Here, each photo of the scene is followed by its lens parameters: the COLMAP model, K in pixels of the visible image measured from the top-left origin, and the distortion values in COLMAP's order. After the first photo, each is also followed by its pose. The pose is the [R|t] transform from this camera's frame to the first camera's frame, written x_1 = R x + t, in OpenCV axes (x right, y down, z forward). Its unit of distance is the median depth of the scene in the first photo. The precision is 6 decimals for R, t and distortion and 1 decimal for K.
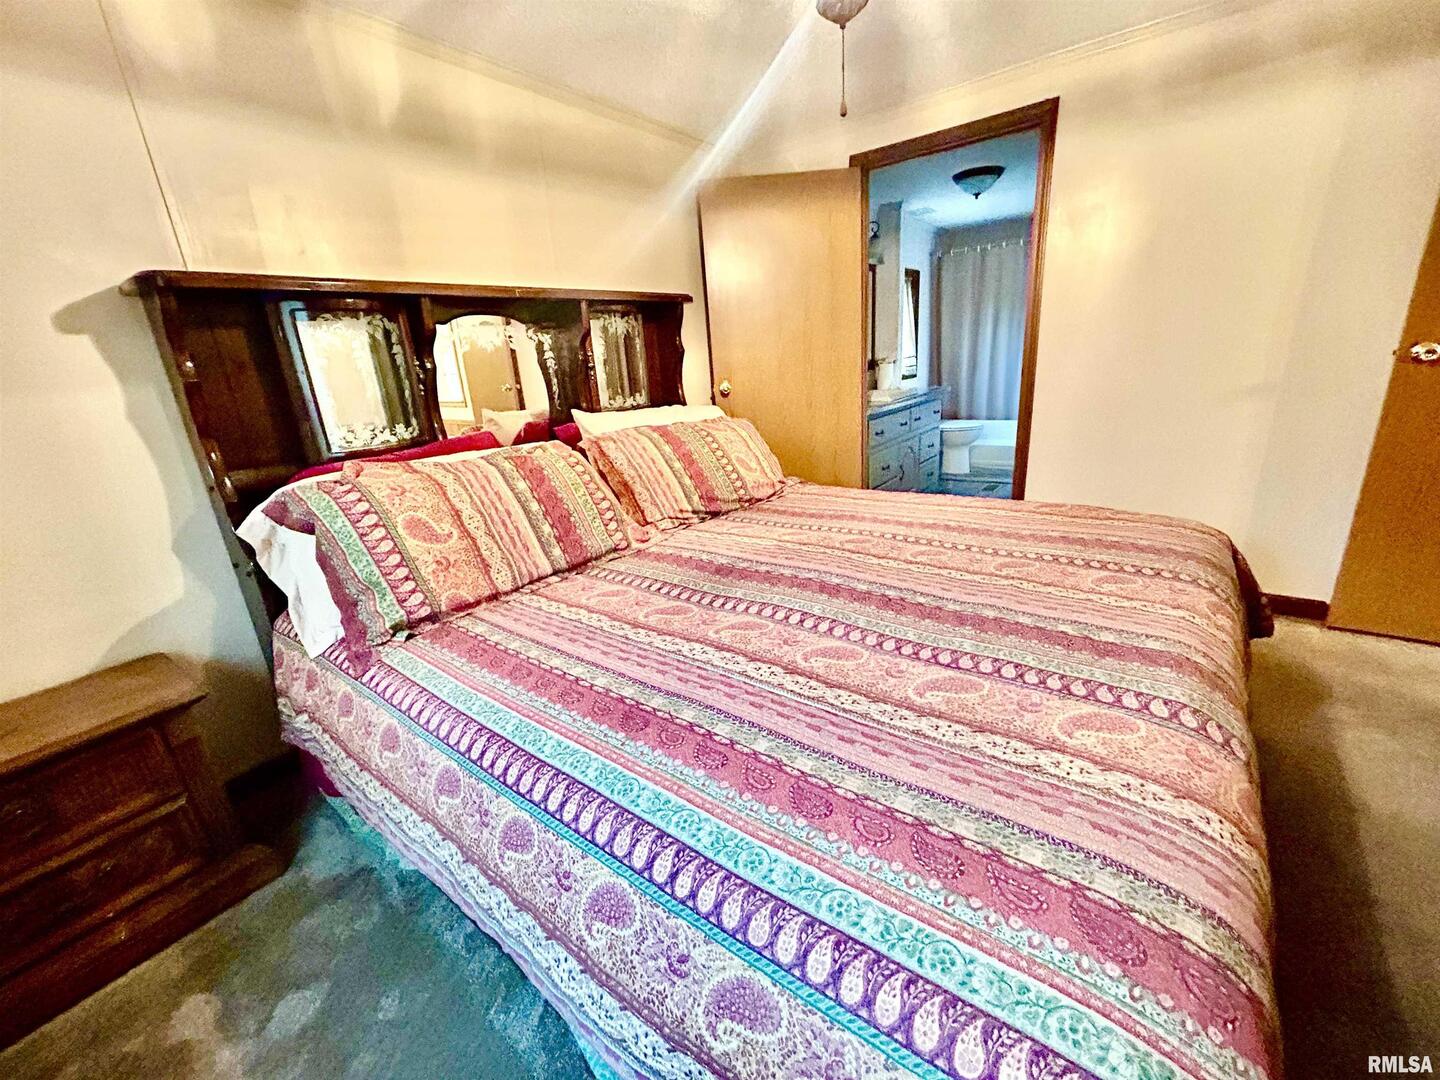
lens RADIAL K [[583.3, 0, 718.6], [0, 583.3, 545.2], [0, 0, 1]] dist [0.002013, 0.000314]
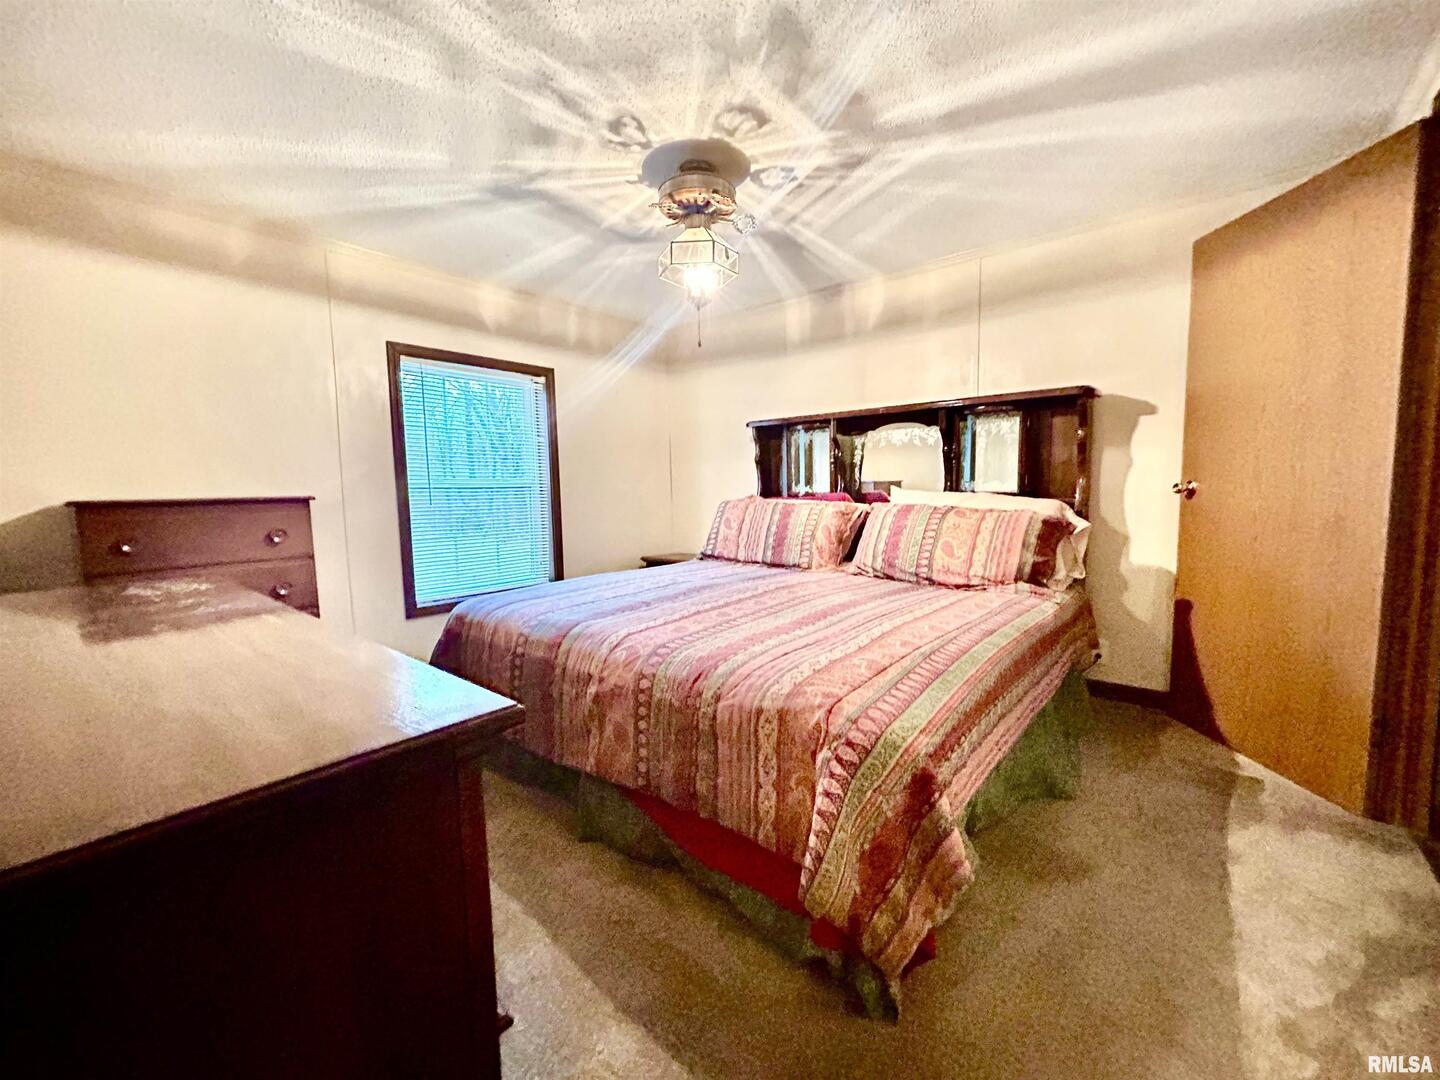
lens RADIAL K [[583.3, 0, 718.6], [0, 583.3, 545.2], [0, 0, 1]] dist [0.002013, 0.000314]
pose [[-0.051070, 0.178701, -0.982577, 1.421140], [-0.287887, 0.939463, 0.185823, -0.285056], [0.956302, 0.292361, 0.003467, 0.753457]]
